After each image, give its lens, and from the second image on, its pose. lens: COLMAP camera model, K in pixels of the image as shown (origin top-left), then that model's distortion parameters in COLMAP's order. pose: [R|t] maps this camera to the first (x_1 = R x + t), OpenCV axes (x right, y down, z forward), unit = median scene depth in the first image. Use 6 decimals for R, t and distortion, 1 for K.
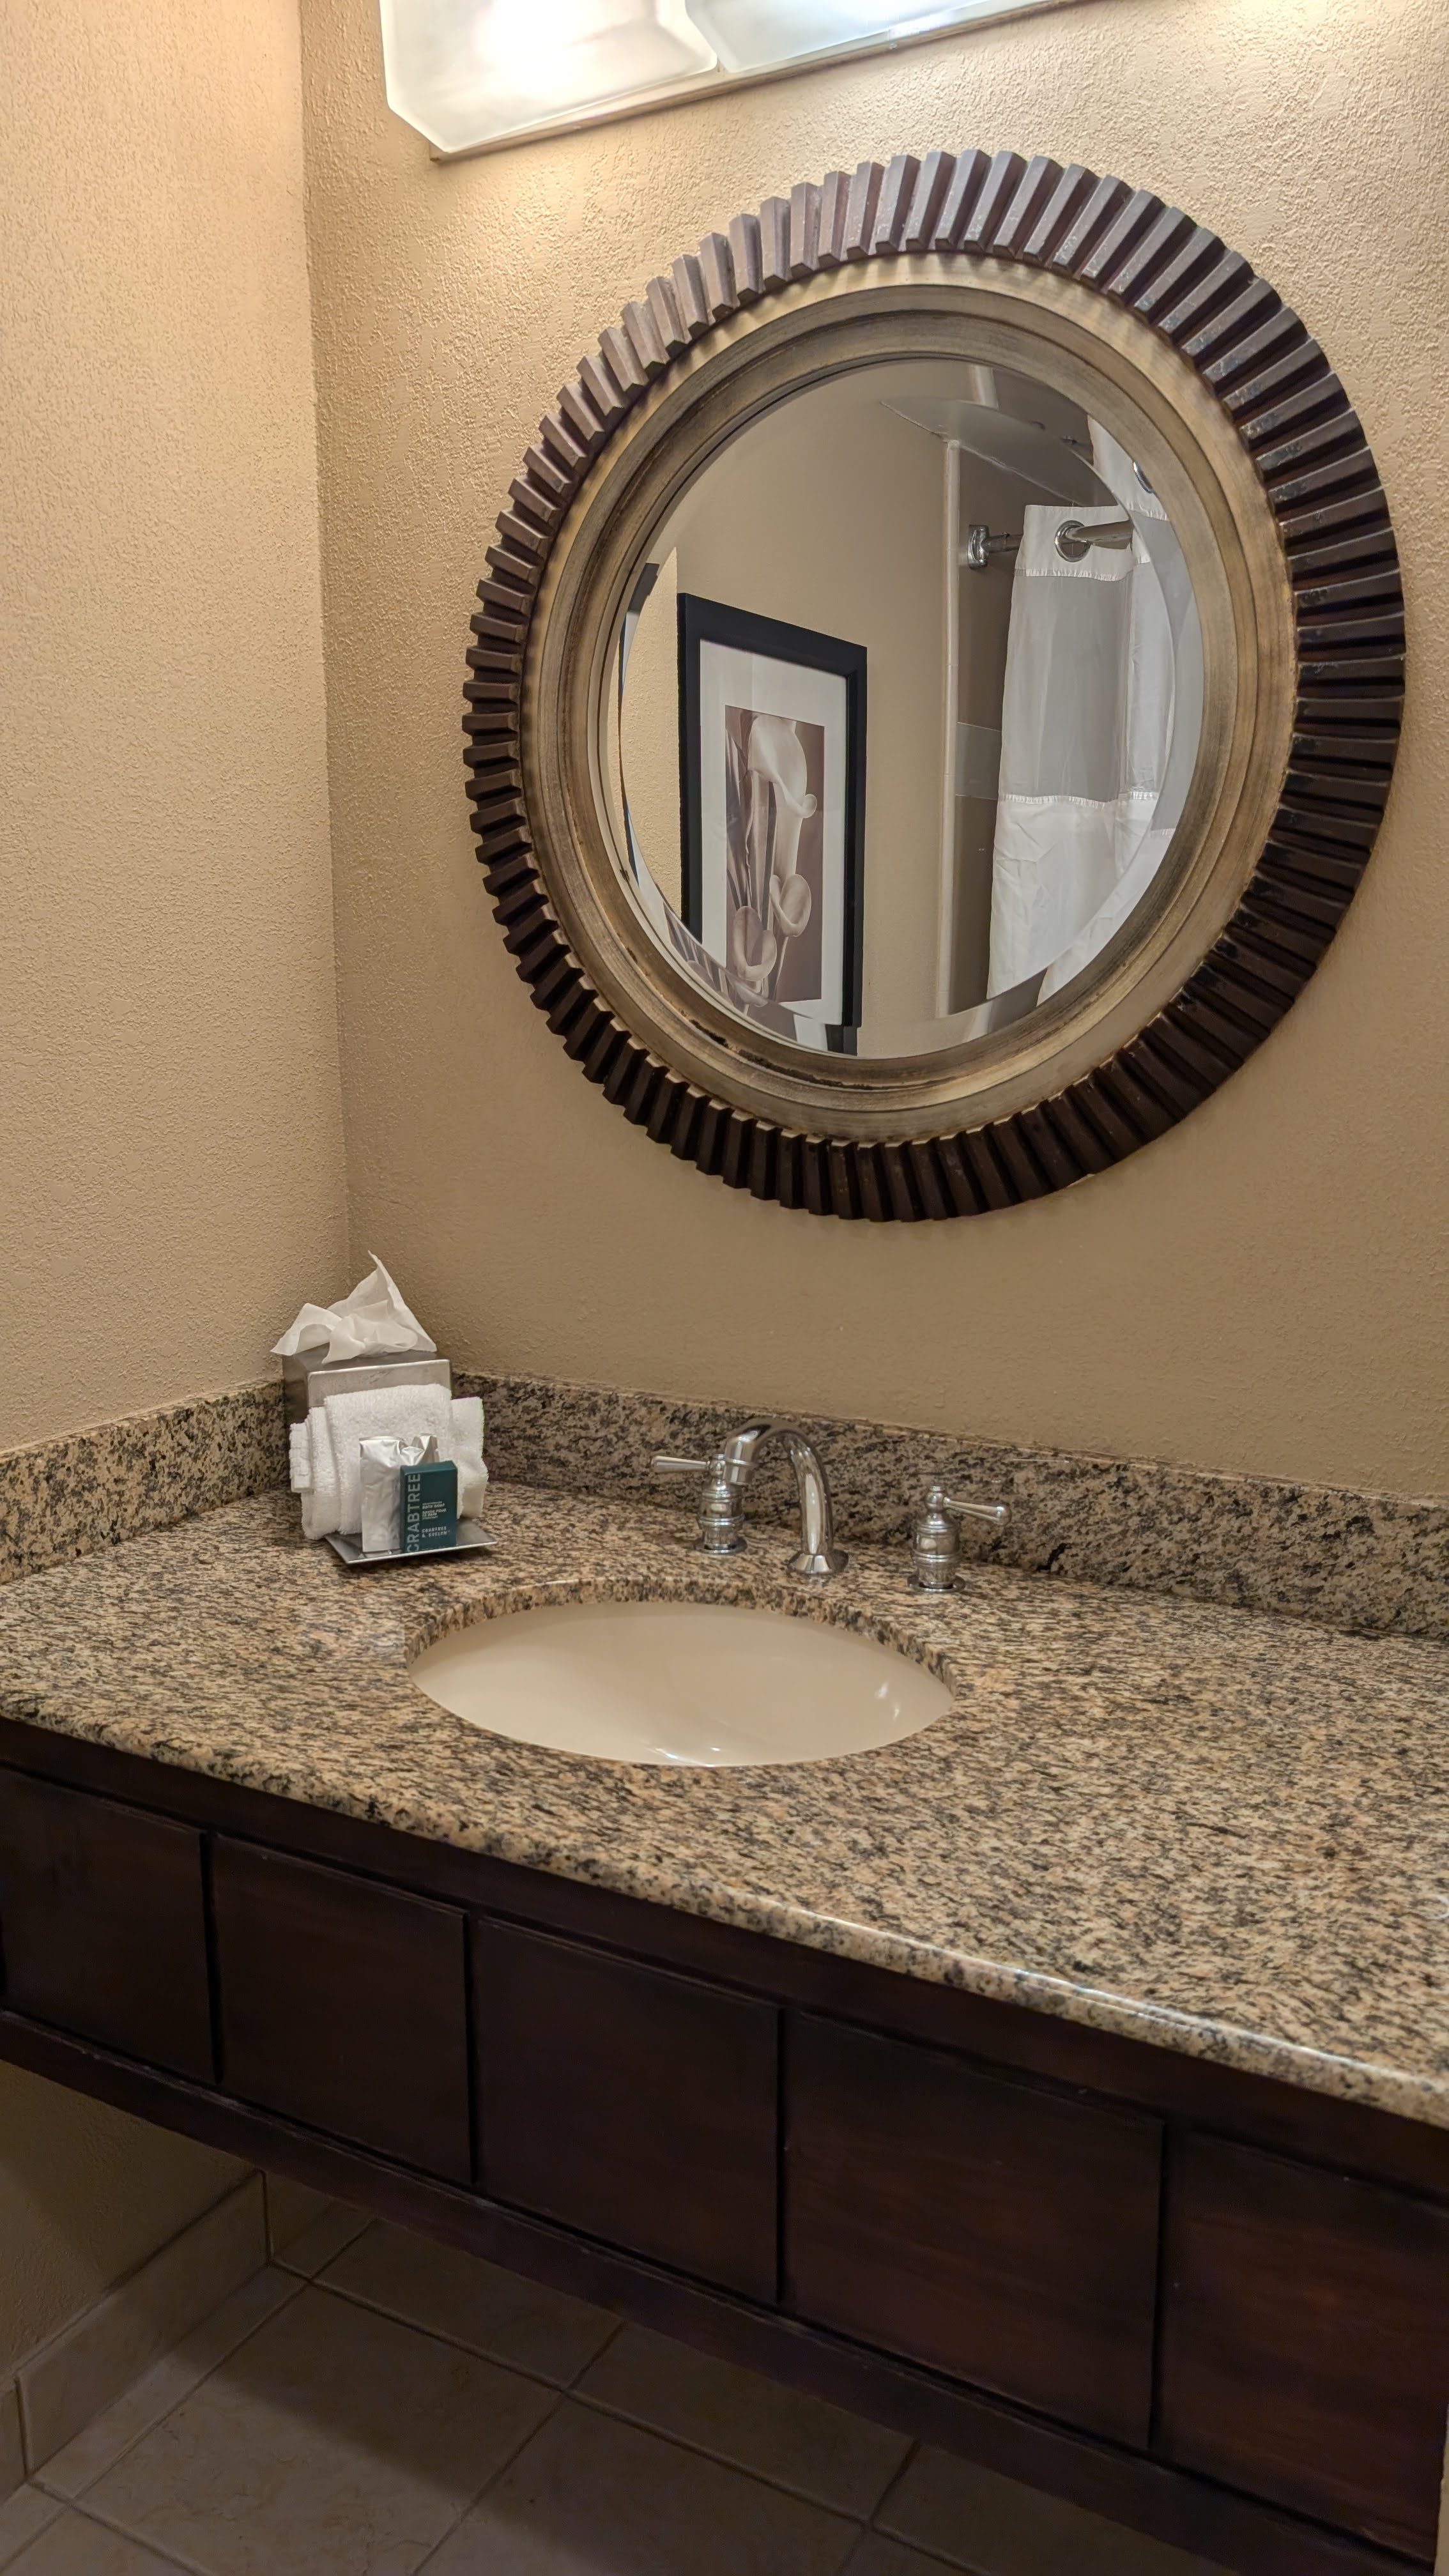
lens RADIAL K [[1914.3, 0, 724.5], [0, 1914.3, 1288.0], [0, 0, 1]] dist [-0.049349, 0.000276]
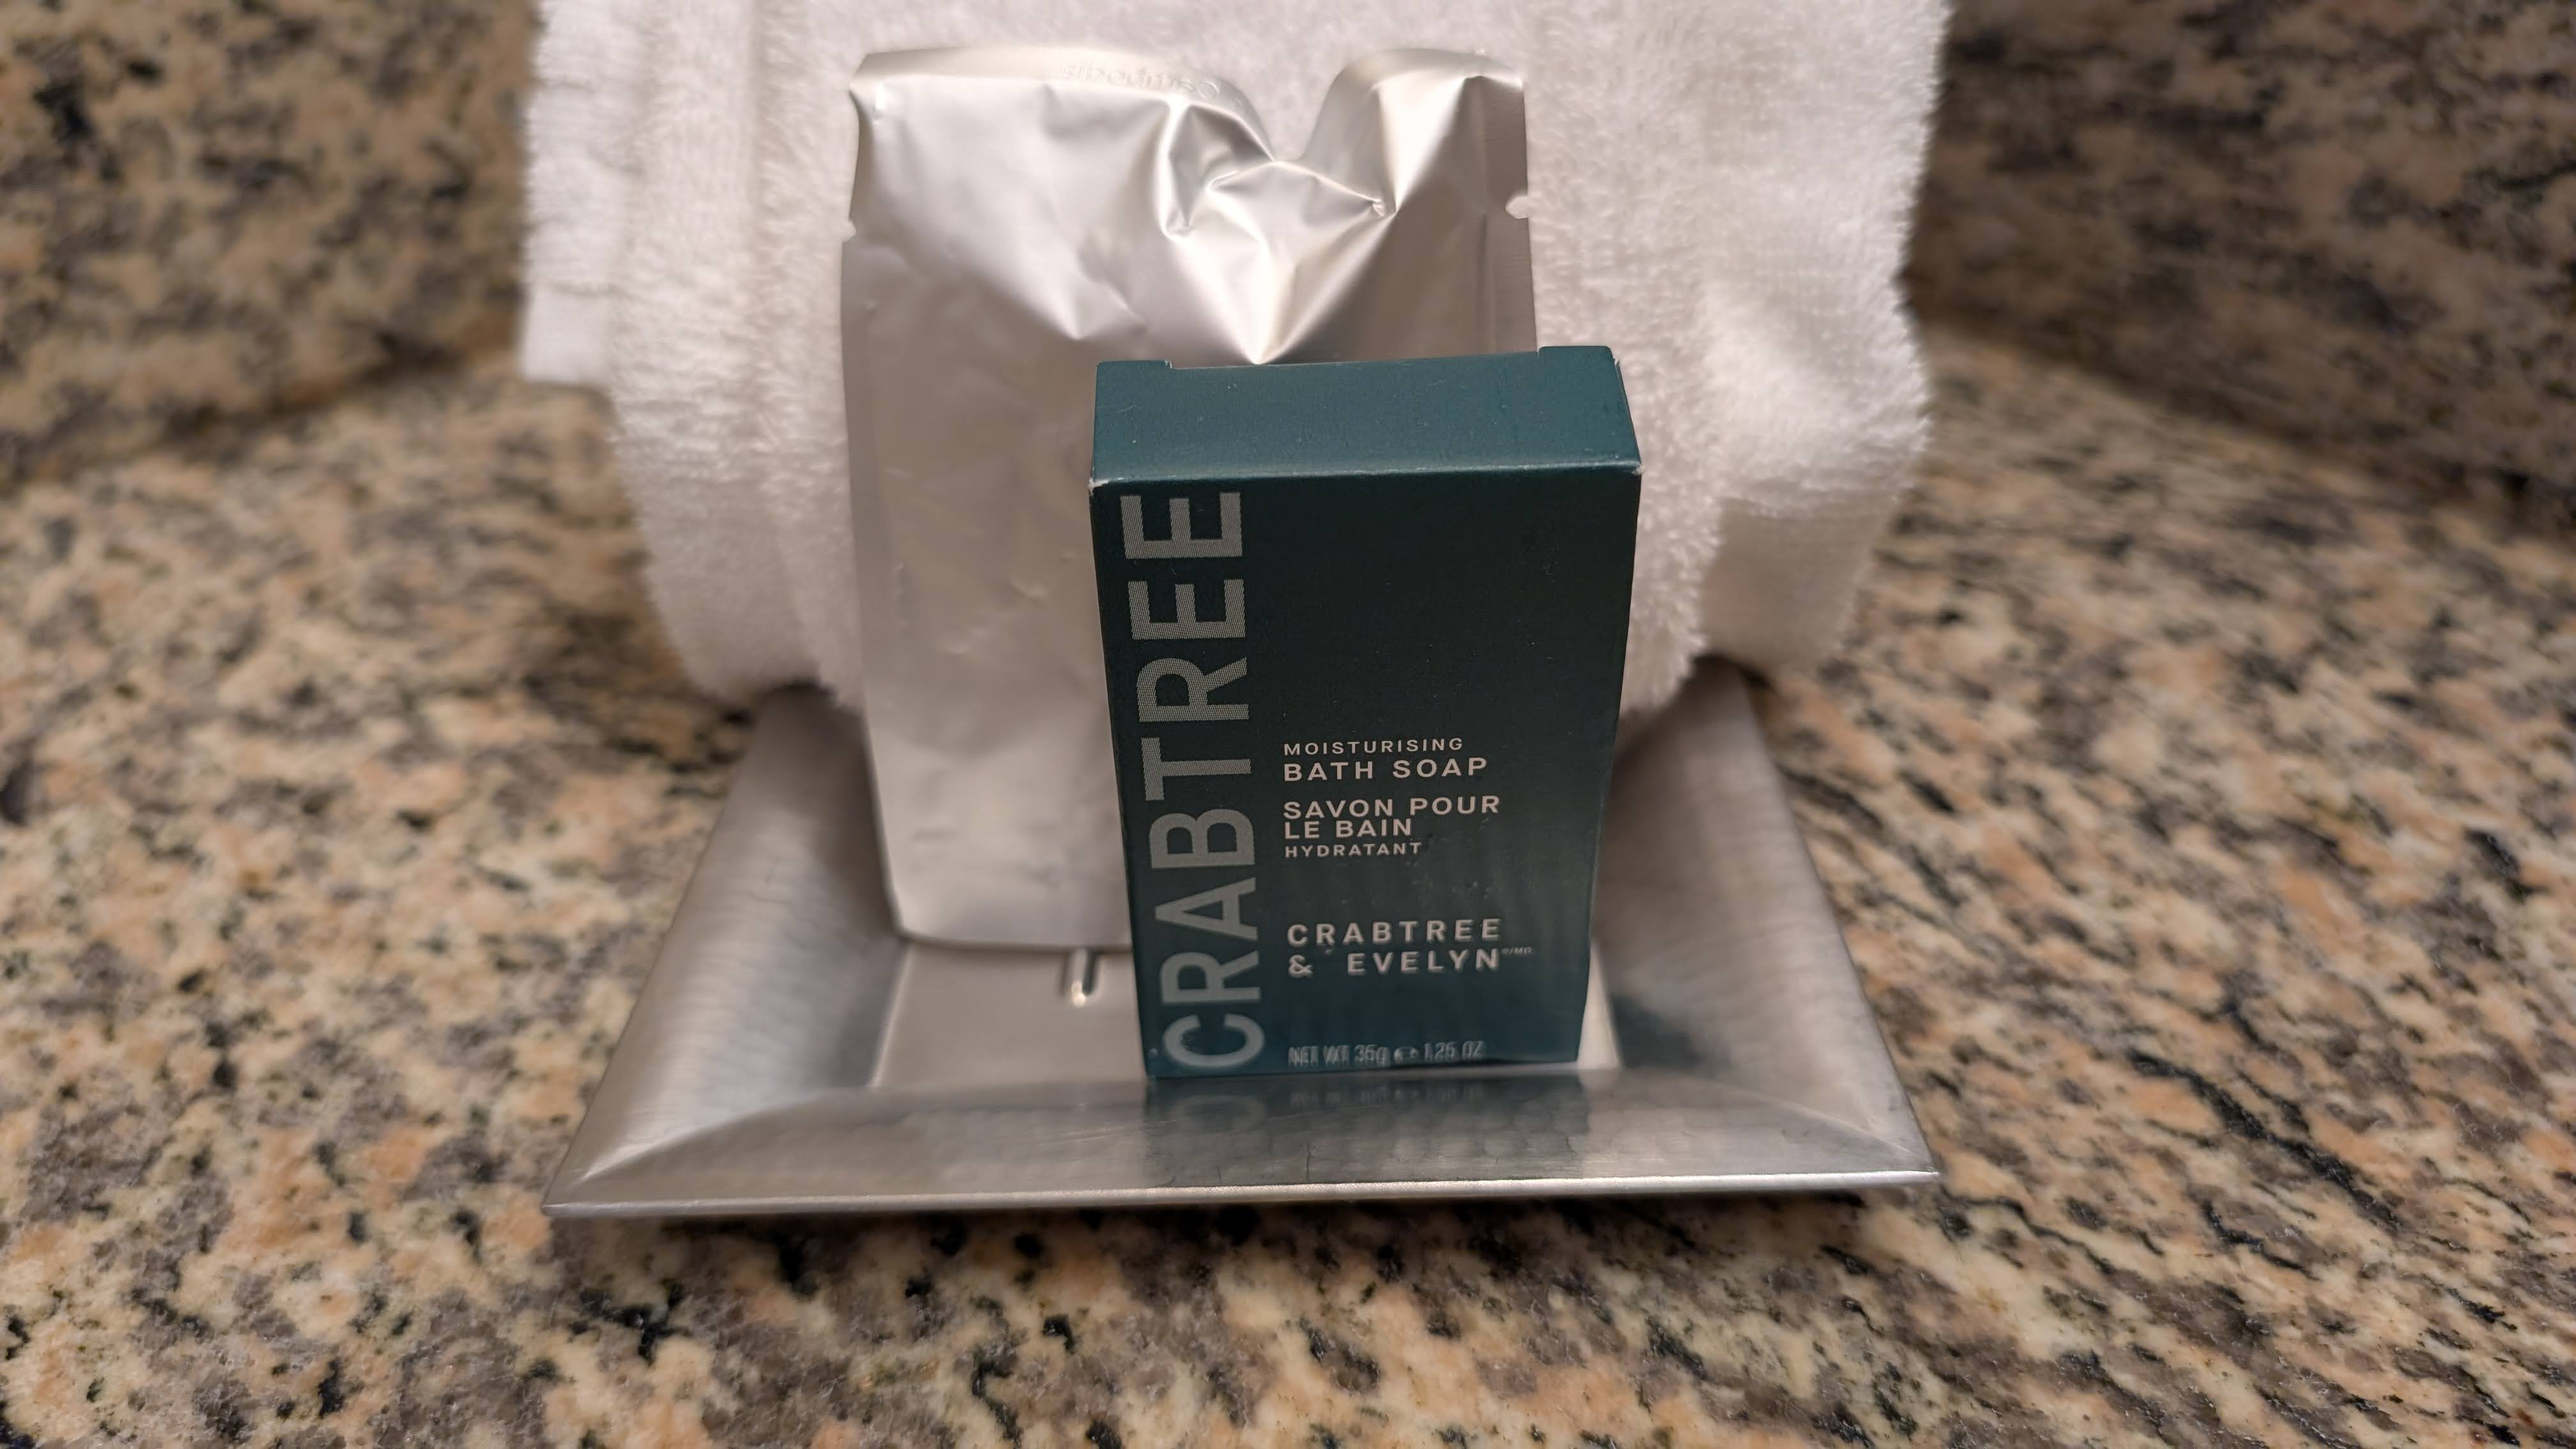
lens RADIAL K [[1914.3, 0, 1288.0], [0, 1914.3, 724.5], [0, 0, 1]] dist [-0.049349, 0.000276]
pose [[0.918189, 0.205970, -0.338386, -0.114592], [-0.045809, 0.903679, 0.425753, 0.062740], [0.393485, -0.375420, 0.839184, 0.855683]]
